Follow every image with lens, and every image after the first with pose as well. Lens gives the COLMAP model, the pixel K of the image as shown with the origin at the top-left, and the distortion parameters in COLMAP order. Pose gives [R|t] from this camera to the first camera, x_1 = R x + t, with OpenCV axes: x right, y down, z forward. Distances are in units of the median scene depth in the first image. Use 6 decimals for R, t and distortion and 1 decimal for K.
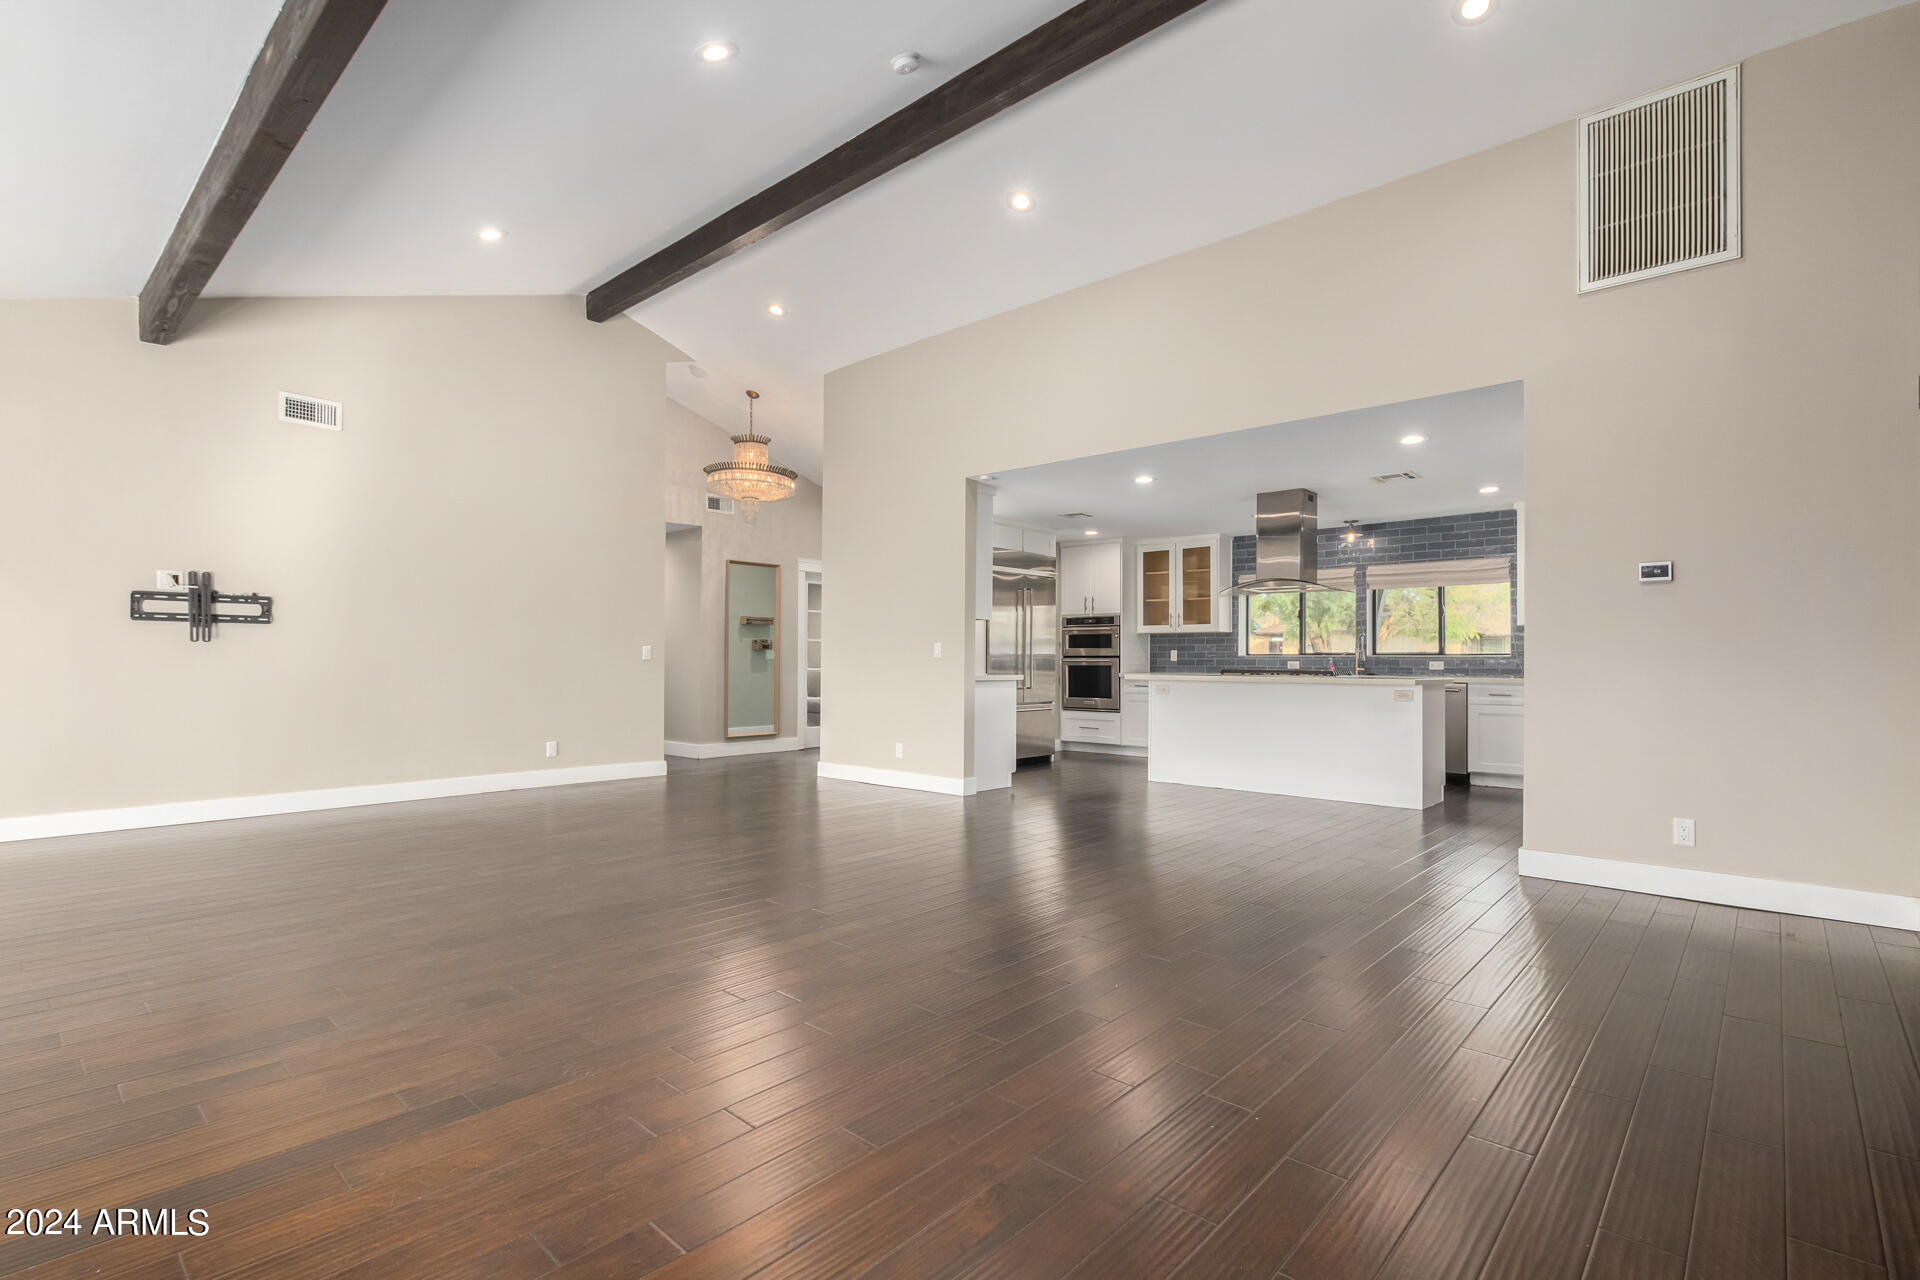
lens RADIAL K [[884.9, 0, 952.5], [0, 884.9, 650.1], [0, 0, 1]] dist [0.002436, 0.000148]
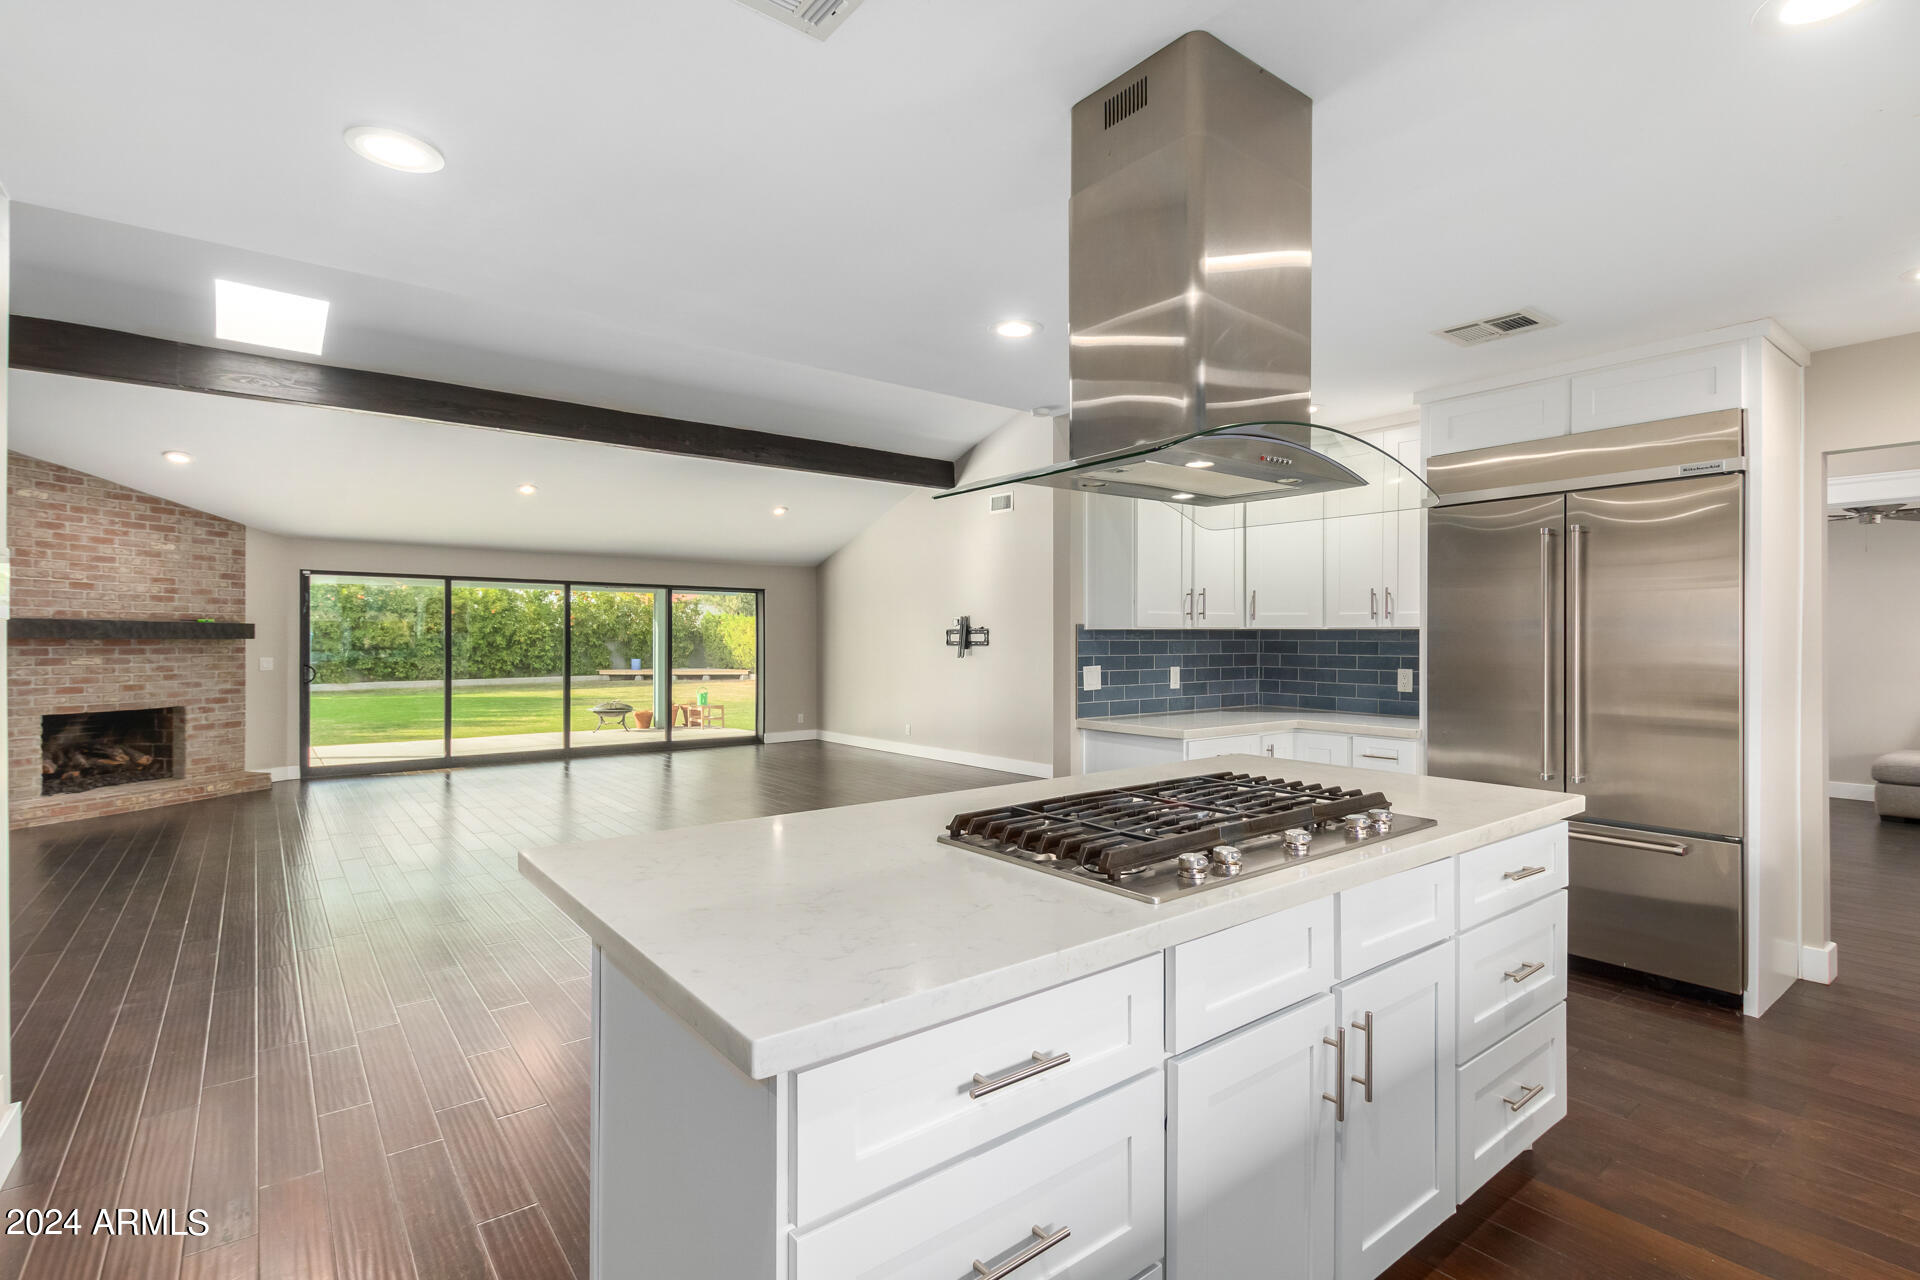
lens RADIAL K [[917.3, 0, 982.8], [0, 917.3, 638.7], [0, 0, 1]] dist [-0.000501, -0.001247]
pose [[-0.156235, -0.005404, -0.987705, 0.849511], [0.013737, 0.999876, -0.007644, -0.031160], [0.987624, -0.014762, -0.156141, 1.274338]]
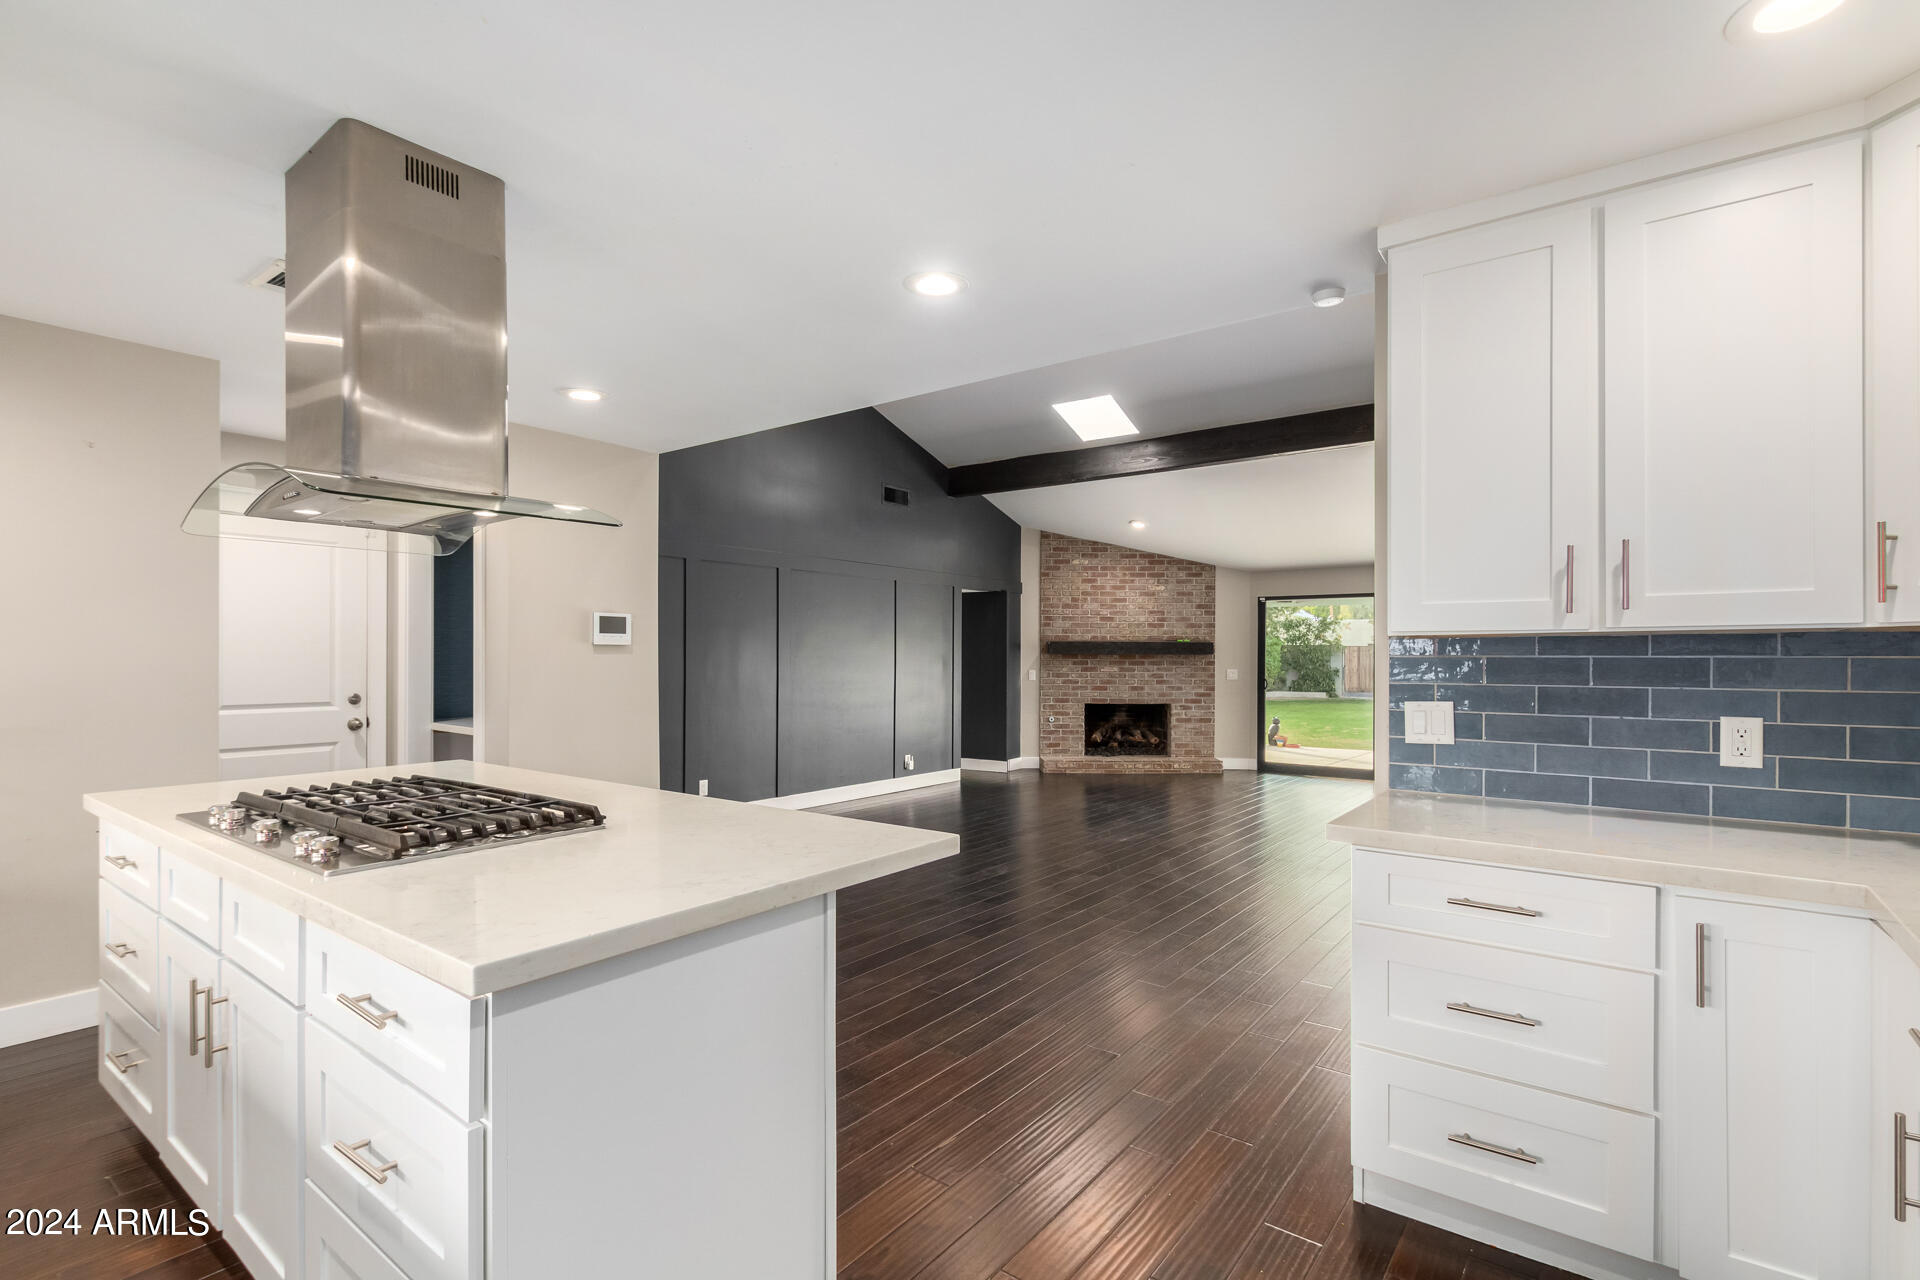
lens RADIAL K [[896.5, 0, 908.1], [0, 896.5, 656.9], [0, 0, 1]] dist [0.000714, -0.000038]
pose [[-0.998293, -0.006290, -0.058073, 0.314189], [-0.005583, 0.999908, -0.012333, -0.027133], [0.058145, -0.011988, -0.998236, 1.680750]]
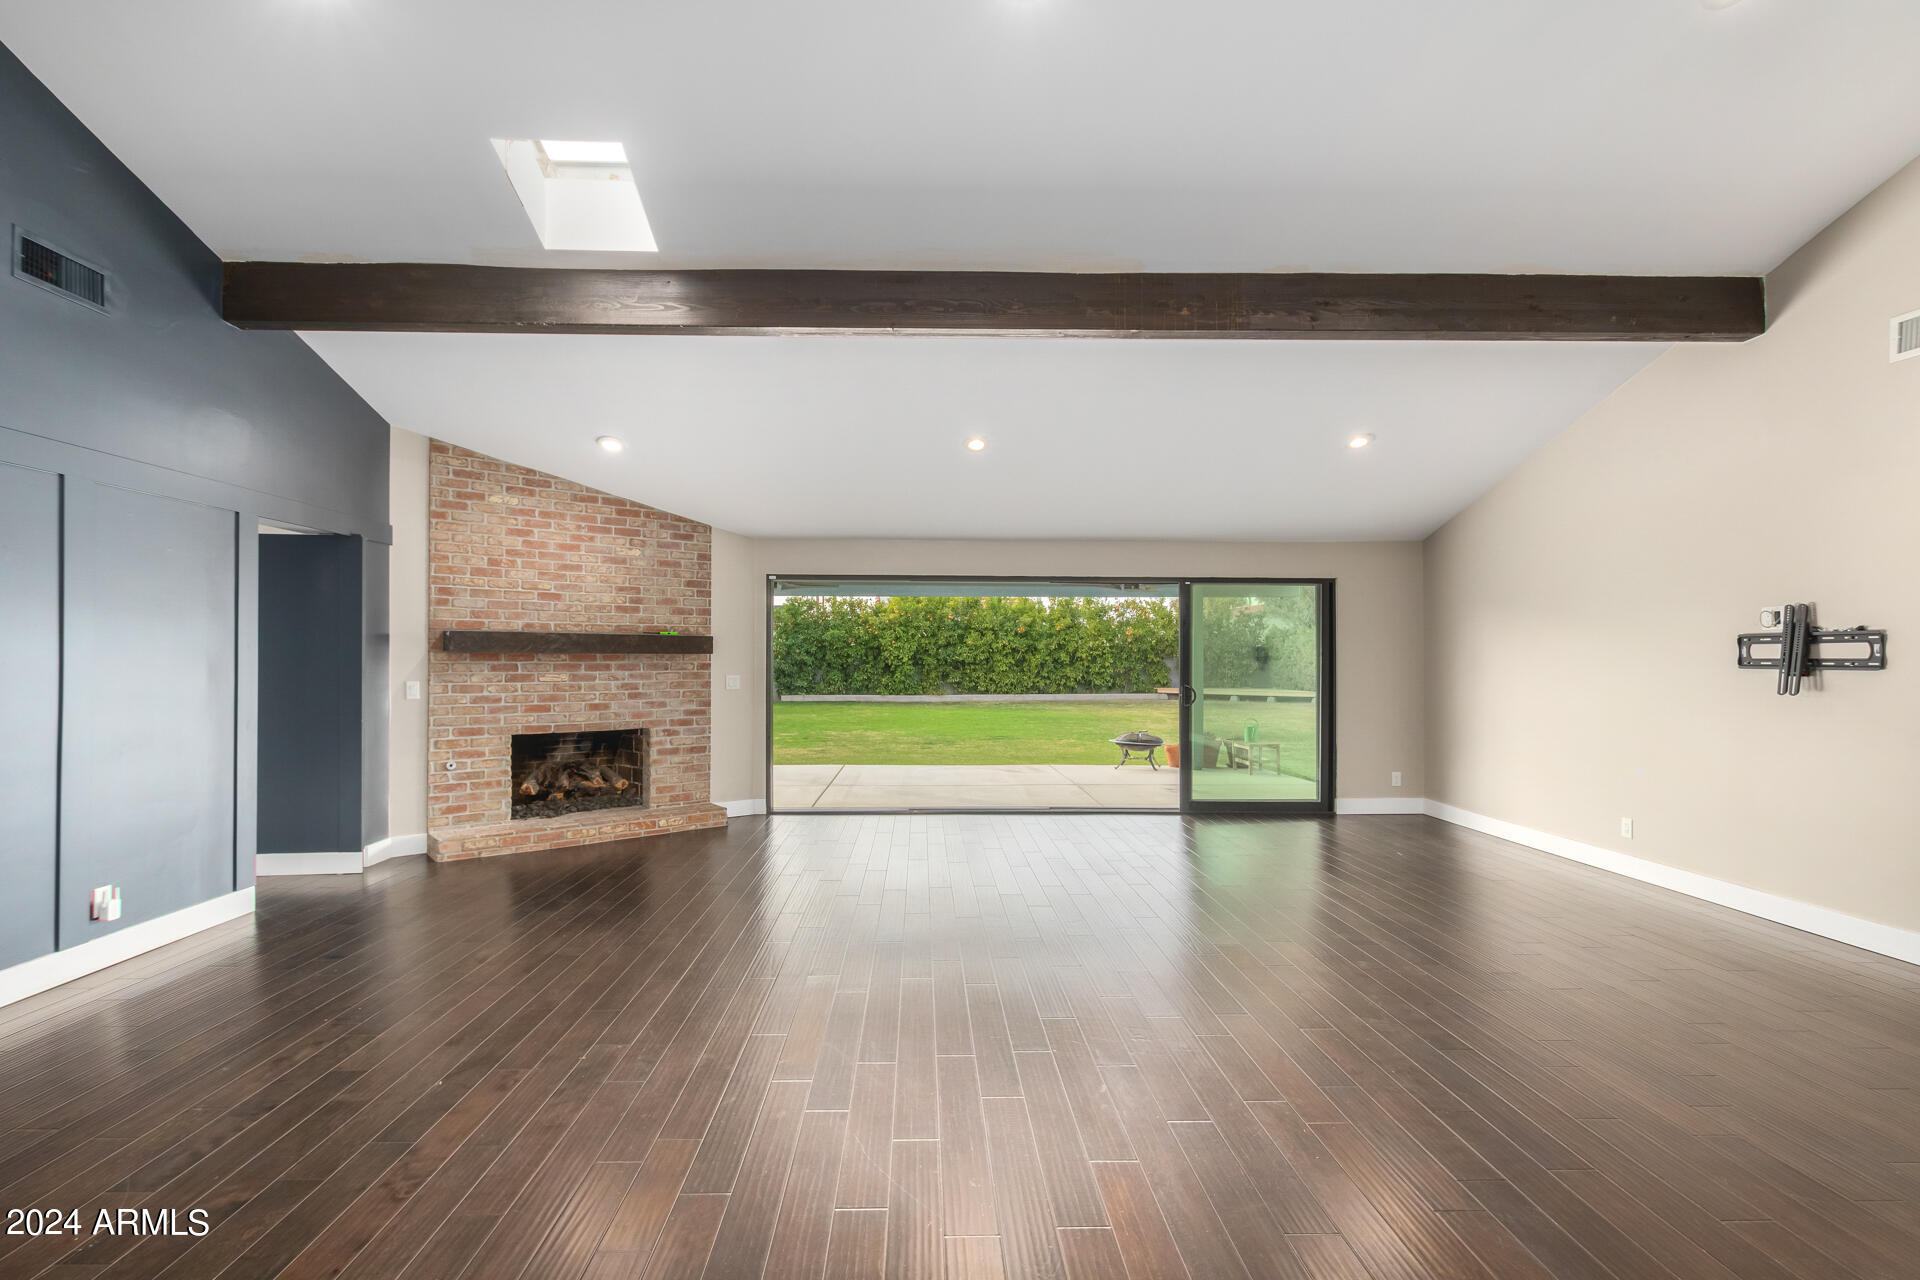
lens RADIAL K [[910.0, 0, 929.0], [0, 910.0, 653.0], [0, 0, 1]] dist [0.002620, -0.000423]
pose [[-0.729821, -0.007822, -0.683593, 0.238516], [0.005295, 0.999840, -0.017094, -0.035637], [0.683617, -0.016095, -0.729663, 1.035158]]
